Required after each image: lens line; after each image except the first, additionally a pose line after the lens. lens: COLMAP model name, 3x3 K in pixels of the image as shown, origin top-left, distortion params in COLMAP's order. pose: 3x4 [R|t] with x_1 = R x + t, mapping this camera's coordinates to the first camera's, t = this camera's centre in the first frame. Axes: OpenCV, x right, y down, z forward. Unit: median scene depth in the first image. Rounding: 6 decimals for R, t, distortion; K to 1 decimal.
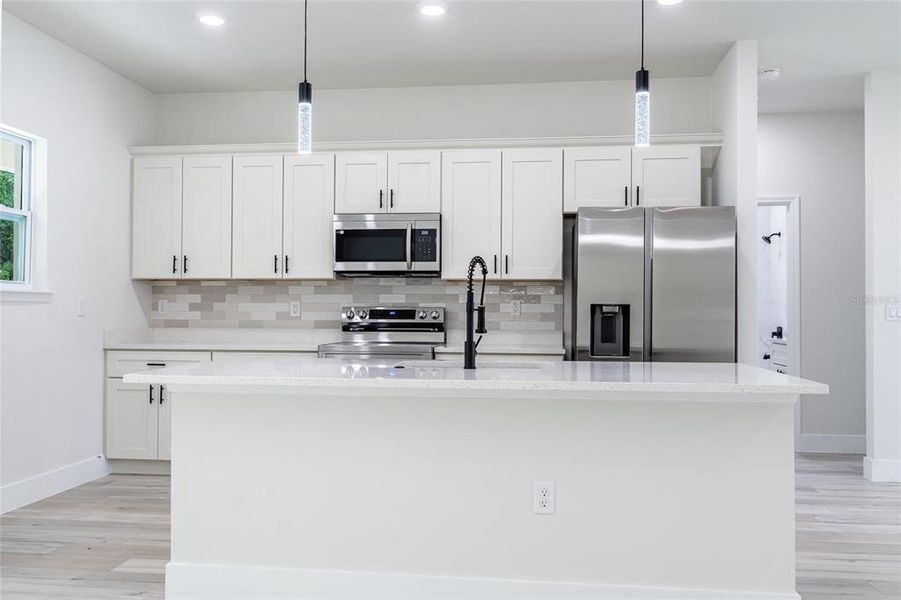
lens RADIAL K [[718.5, 0, 466.4], [0, 718.5, 305.0], [0, 0, 1]] dist [-0.006299, 0.004356]
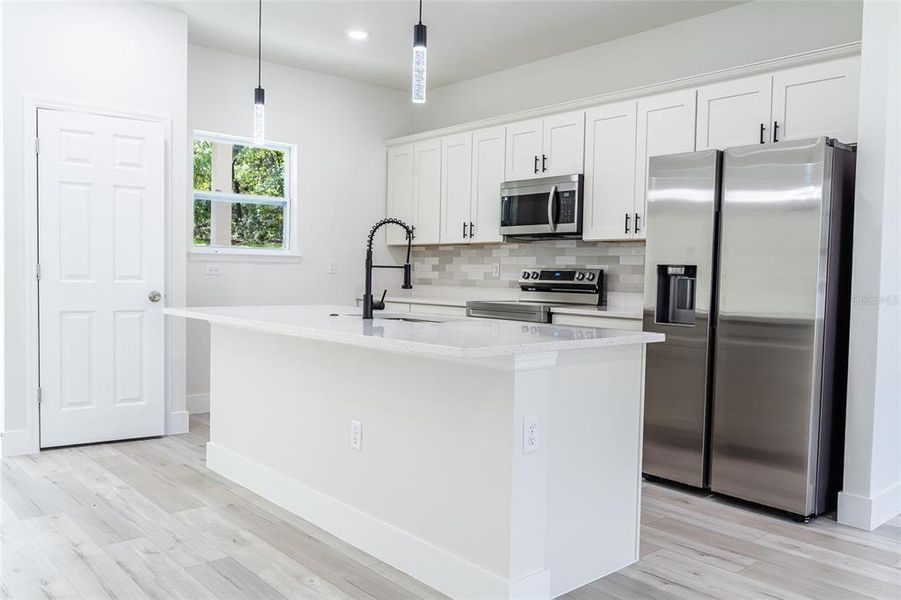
lens RADIAL K [[718.5, 0, 474.6], [0, 718.5, 296.7], [0, 0, 1]] dist [-0.006299, 0.004356]
pose [[0.754760, 0.030787, -0.655278, 0.491386], [-0.008526, 0.999274, 0.037129, 0.005952], [0.655945, -0.022436, 0.754475, 0.146294]]
